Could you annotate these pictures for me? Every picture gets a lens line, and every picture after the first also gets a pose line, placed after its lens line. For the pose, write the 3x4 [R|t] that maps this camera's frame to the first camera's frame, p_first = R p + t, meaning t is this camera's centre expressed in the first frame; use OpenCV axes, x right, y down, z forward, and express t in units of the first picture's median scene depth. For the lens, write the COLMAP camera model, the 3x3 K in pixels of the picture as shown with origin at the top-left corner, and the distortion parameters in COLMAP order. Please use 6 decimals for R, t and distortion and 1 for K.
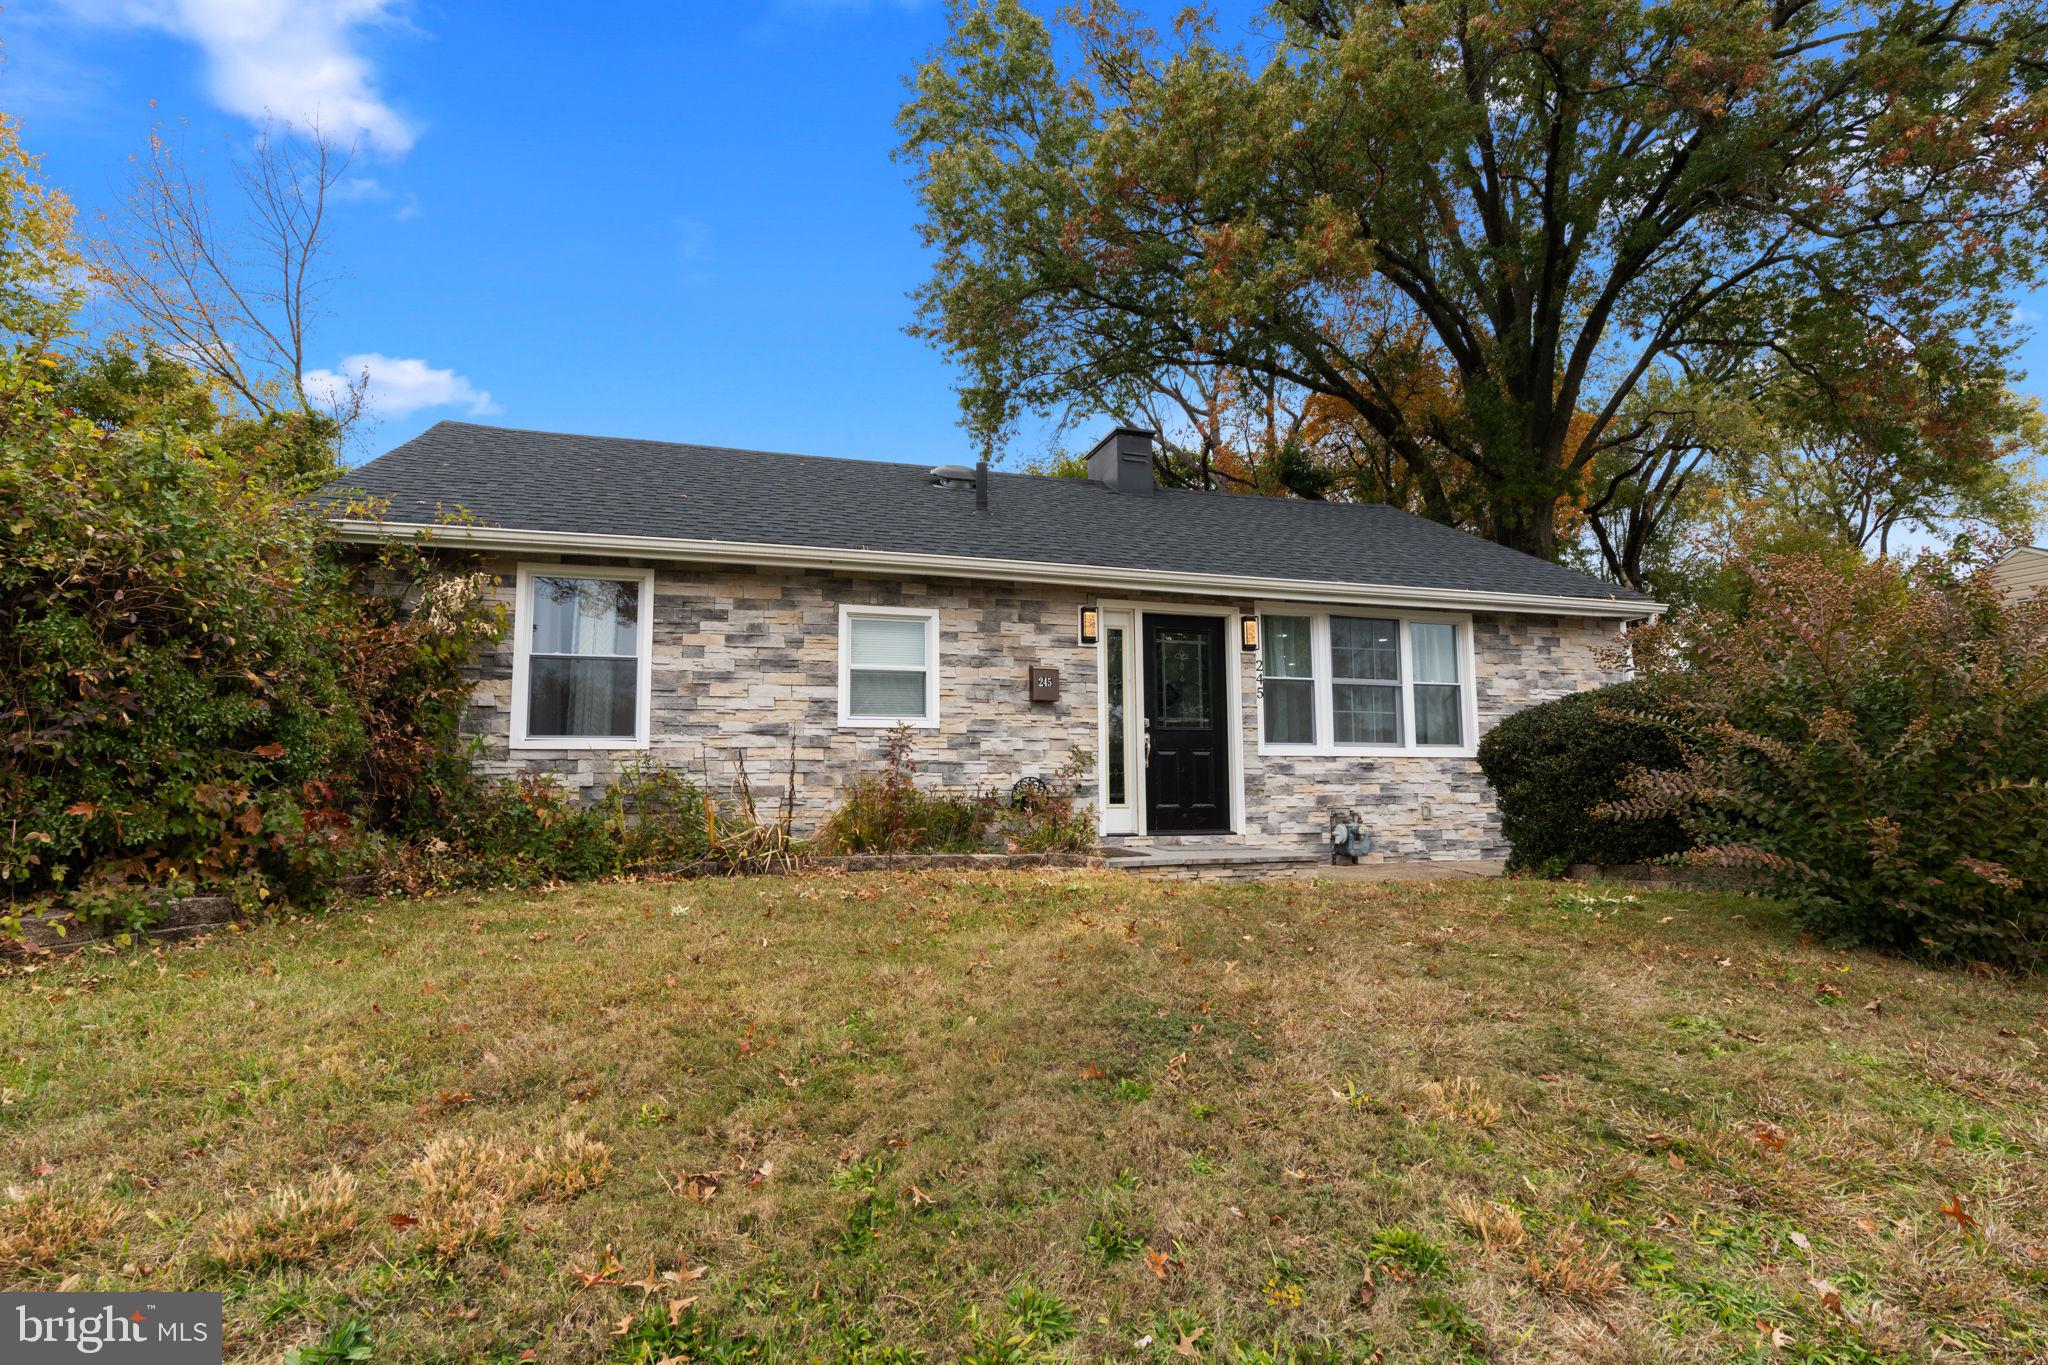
lens RADIAL K [[938.6, 0, 1007.7], [0, 938.6, 685.3], [0, 0, 1]] dist [0.002366, -0.000947]
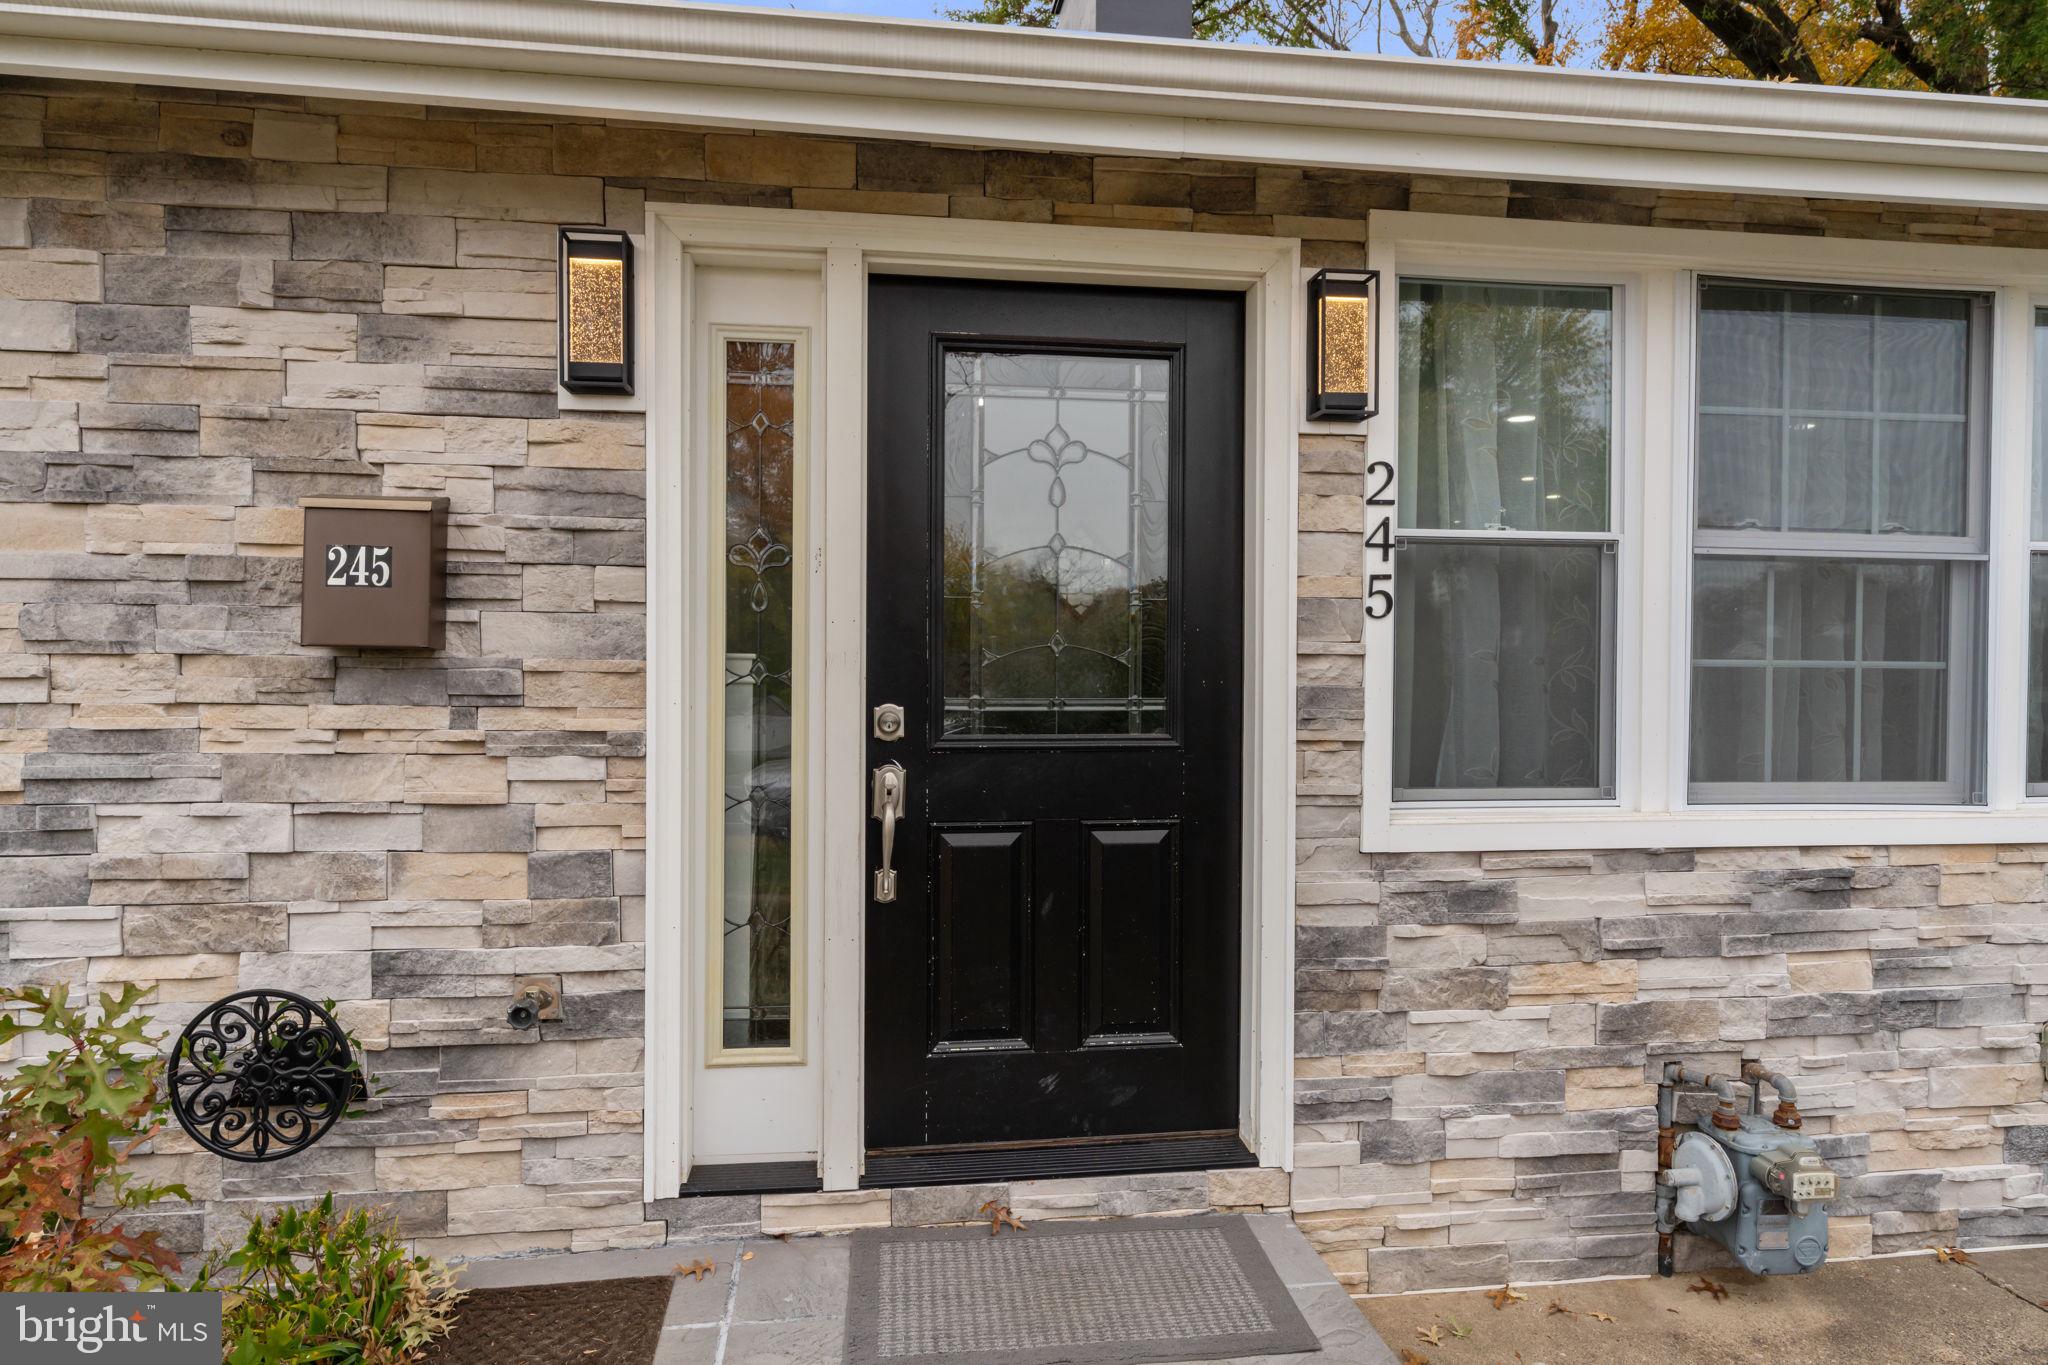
lens RADIAL K [[1159.5, 0, 1012.2], [0, 1159.5, 681.7], [0, 0, 1]] dist [0.000348, 0.000638]
pose [[0.987738, 0.008424, -0.155893, 0.240455], [0.010486, 0.992709, 0.120081, -0.007783], [0.155768, -0.120243, 0.980448, 0.744361]]
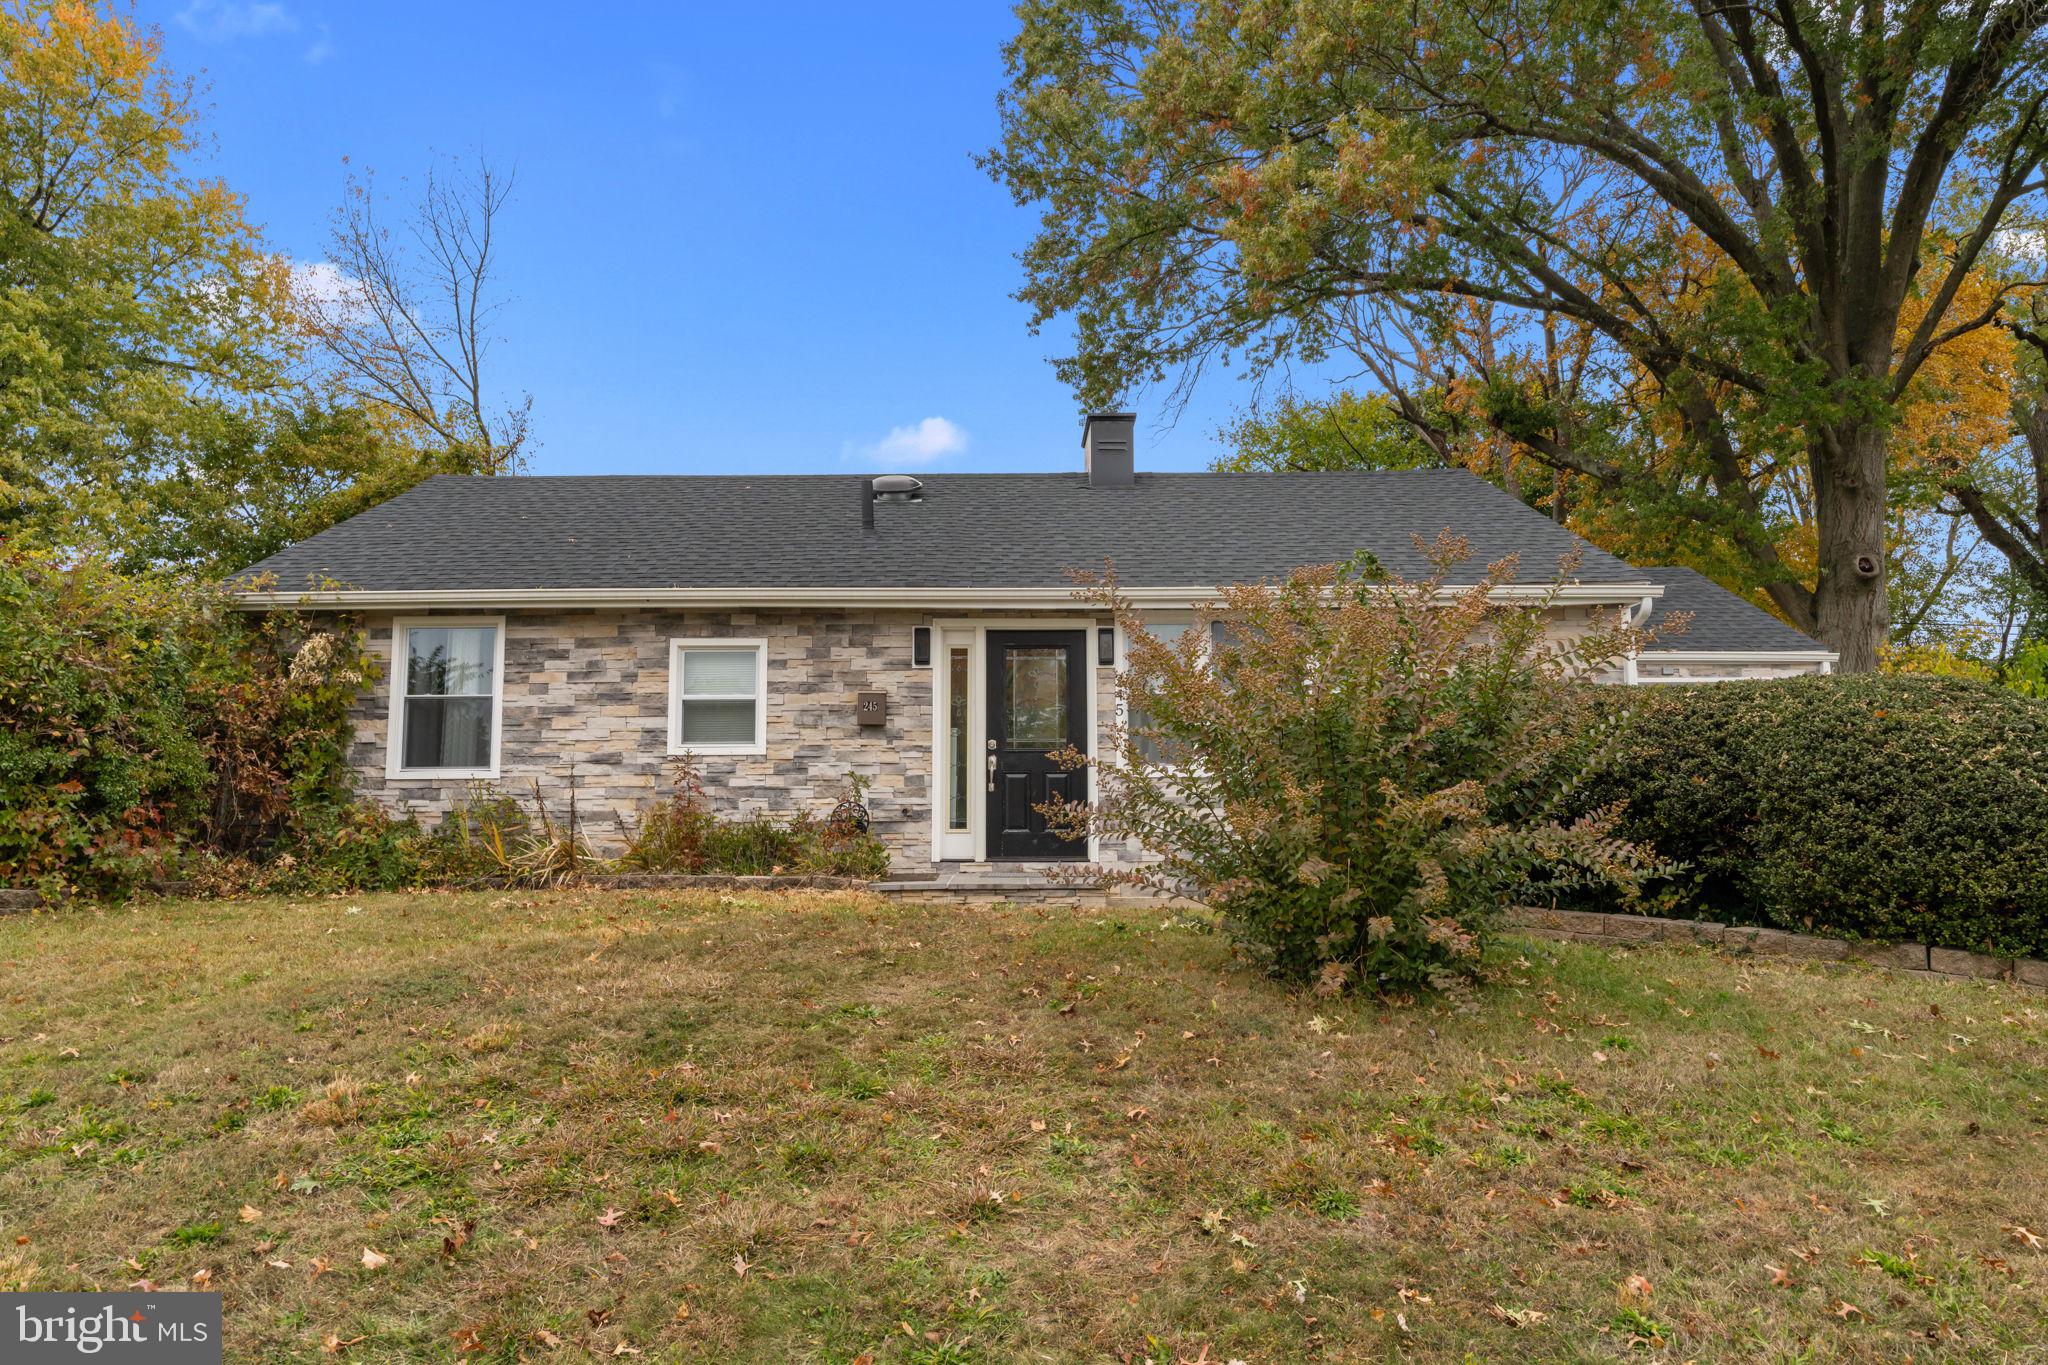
lens RADIAL K [[1159.5, 0, 1029.9], [0, 1159.5, 683.0], [0, 0, 1]] dist [0.000348, 0.000638]
pose [[0.963196, -0.031335, -0.266966, 0.532190], [0.030488, 0.999508, -0.007319, -0.013989], [0.267064, -0.001089, 0.963678, -0.141577]]
